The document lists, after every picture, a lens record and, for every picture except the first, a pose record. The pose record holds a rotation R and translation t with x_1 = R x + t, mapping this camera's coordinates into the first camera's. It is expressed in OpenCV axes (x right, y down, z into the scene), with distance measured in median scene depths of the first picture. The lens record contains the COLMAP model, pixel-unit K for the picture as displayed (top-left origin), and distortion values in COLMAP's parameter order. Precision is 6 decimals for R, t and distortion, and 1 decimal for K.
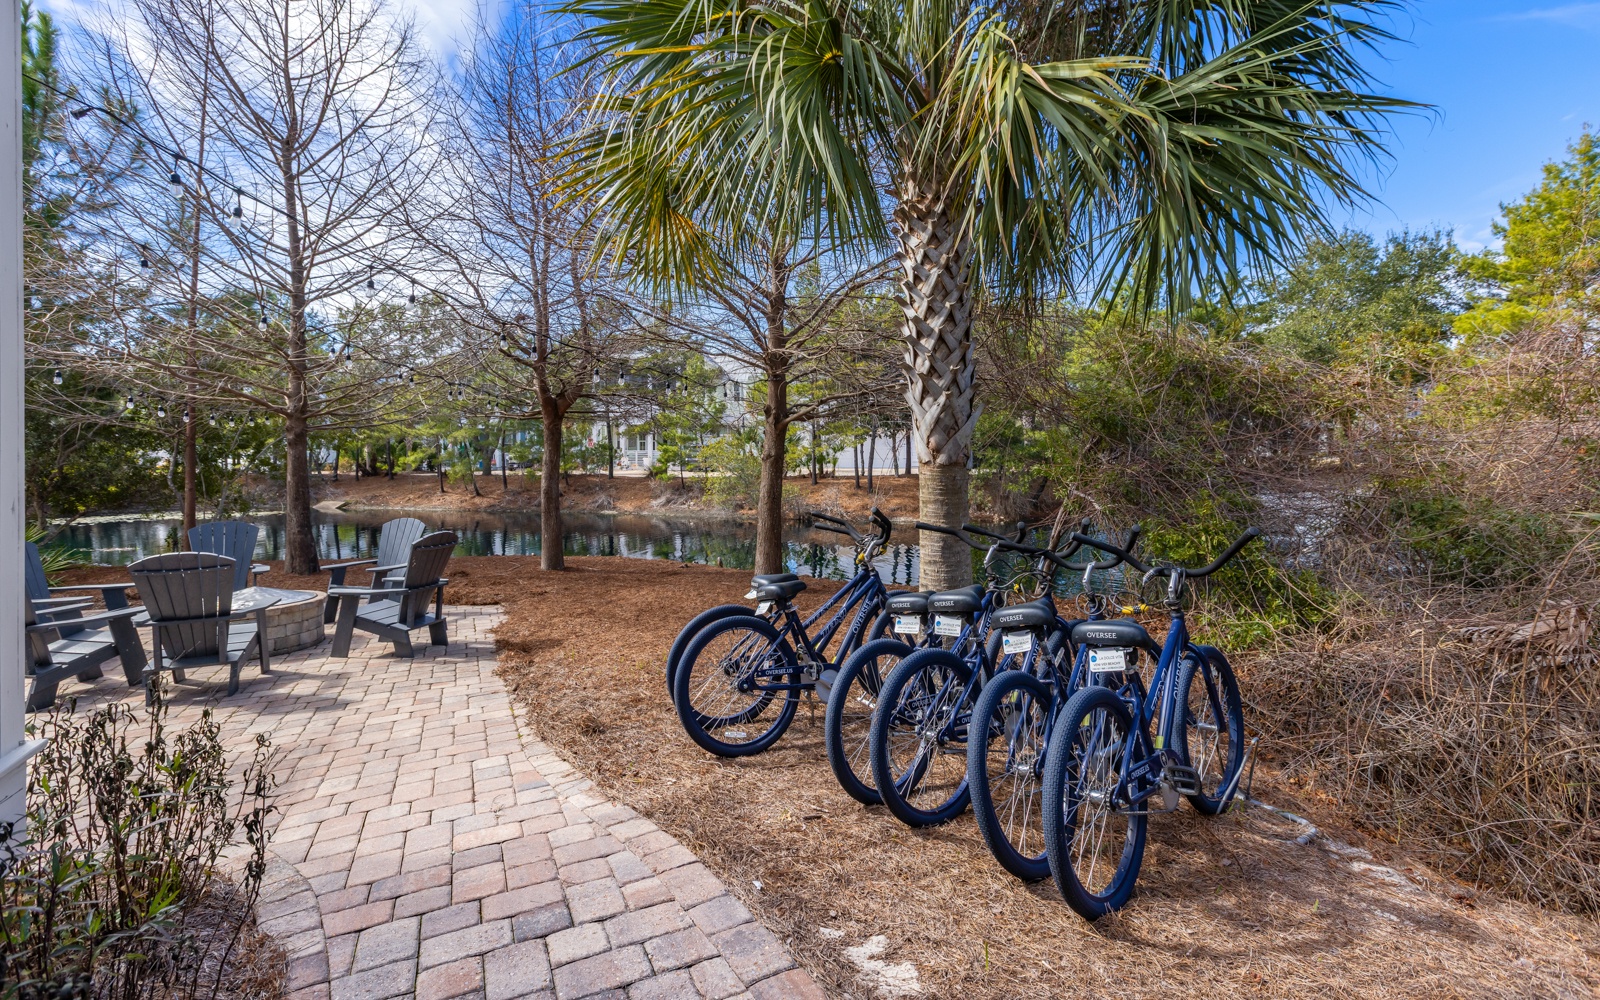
lens RADIAL K [[721.9, 0, 792.8], [0, 721.9, 498.3], [0, 0, 1]] dist [0.004593, 0.000245]
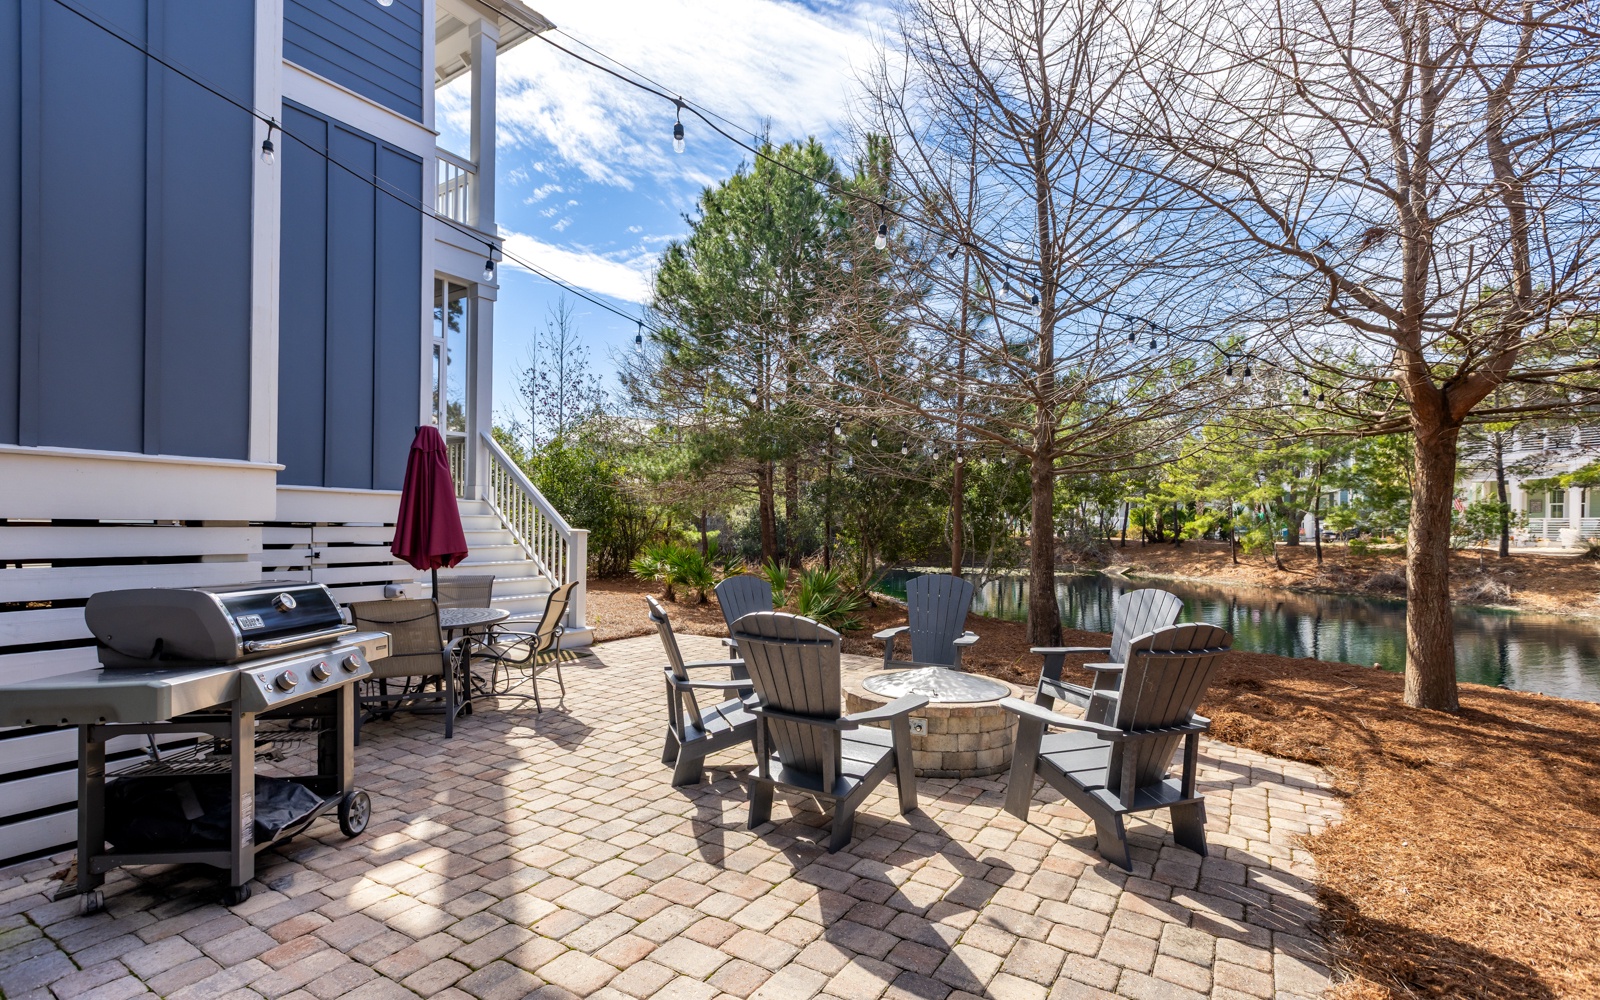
lens RADIAL K [[721.9, 0, 792.8], [0, 721.9, 498.3], [0, 0, 1]] dist [0.004593, 0.000245]
pose [[0.536703, -0.022852, -0.843462, -0.137818], [-0.059876, 0.996082, -0.065087, 0.006859], [0.841644, 0.085436, 0.533231, 0.318610]]
